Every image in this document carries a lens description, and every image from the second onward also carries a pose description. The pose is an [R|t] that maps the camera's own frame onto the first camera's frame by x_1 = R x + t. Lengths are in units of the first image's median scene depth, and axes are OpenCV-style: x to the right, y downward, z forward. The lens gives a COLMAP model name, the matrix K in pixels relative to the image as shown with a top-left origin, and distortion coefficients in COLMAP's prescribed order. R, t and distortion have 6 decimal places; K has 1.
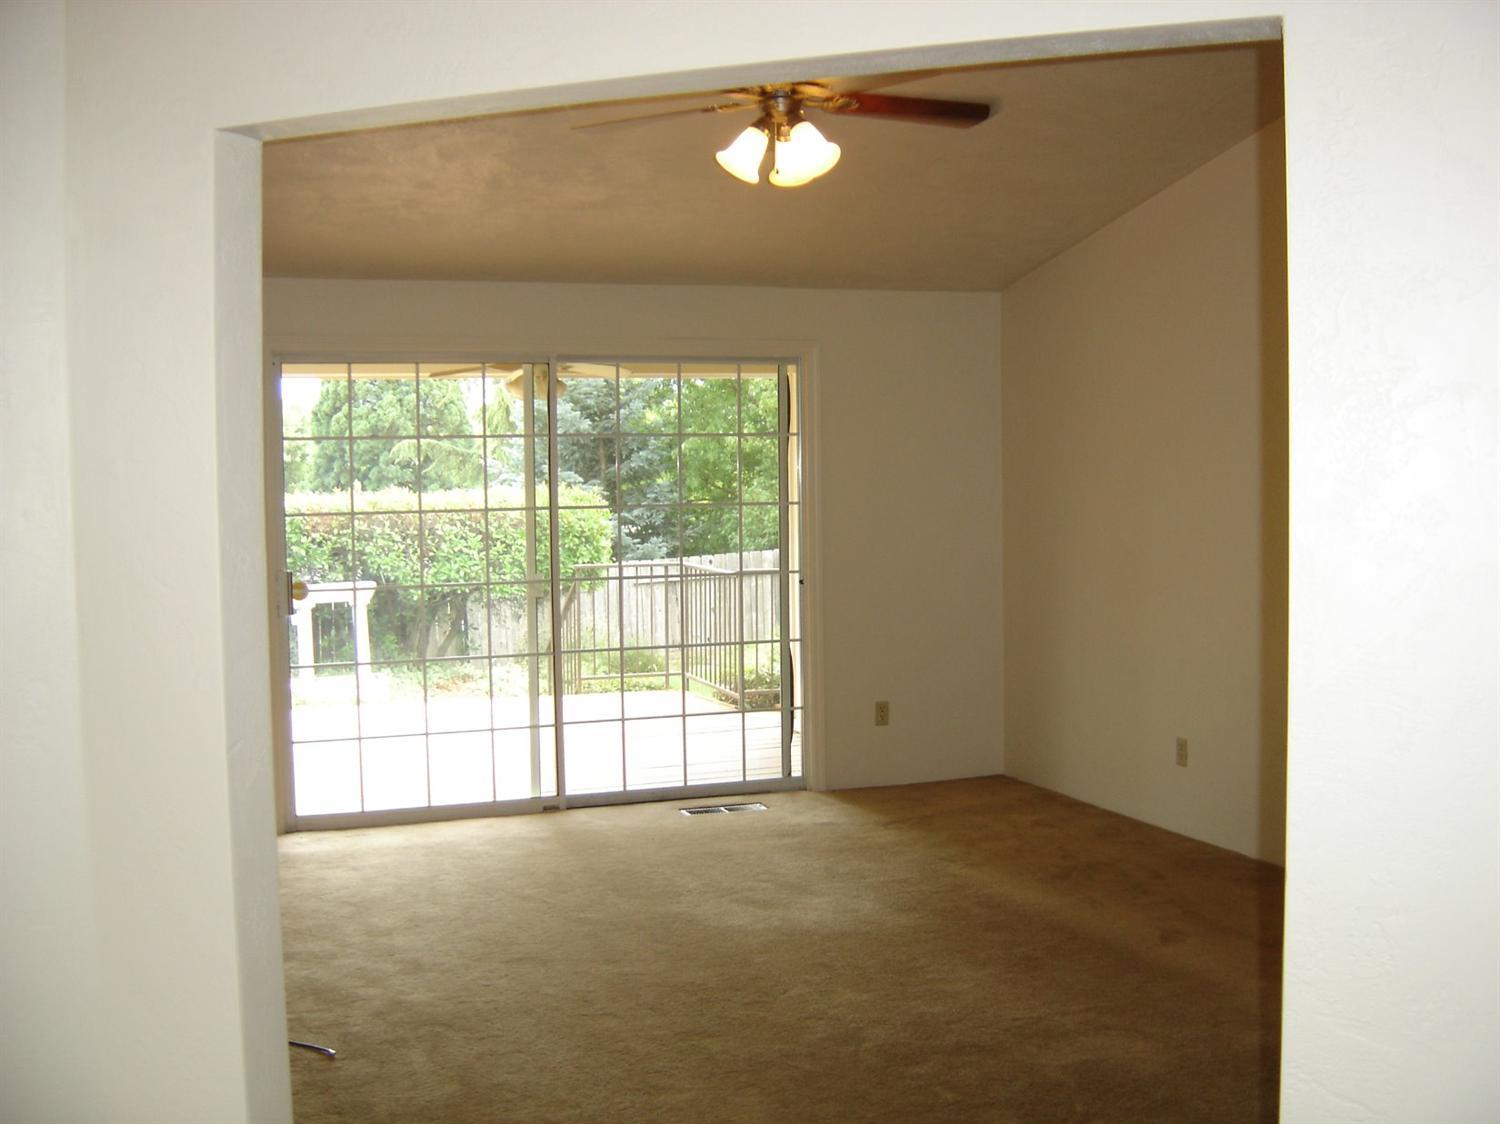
lens RADIAL K [[1686.8, 0, 750.0], [0, 1686.8, 562.0], [0, 0, 1]] dist [-0.123060, -0.010672]
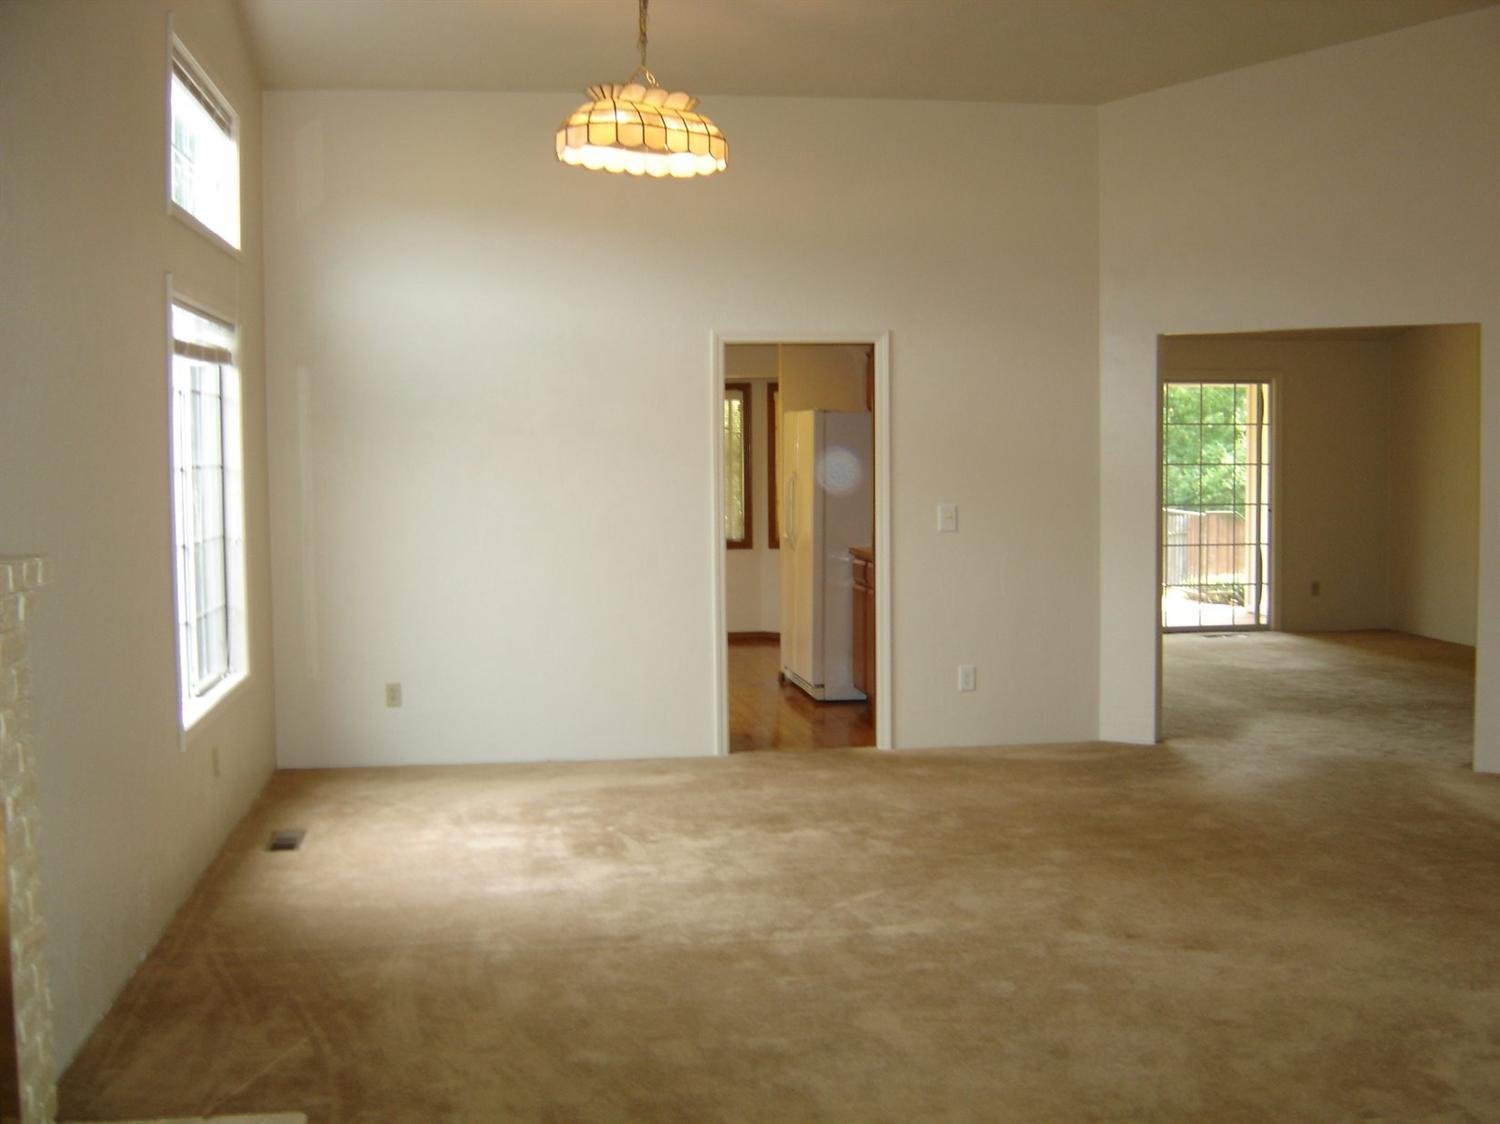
lens RADIAL K [[1686.8, 0, 750.0], [0, 1686.8, 562.0], [0, 0, 1]] dist [-0.123060, -0.010672]
pose [[0.980548, 0.018160, -0.195438, -0.155237], [-0.020129, 0.999765, -0.008092, 0.089240], [0.195245, 0.011869, 0.980683, -0.766282]]
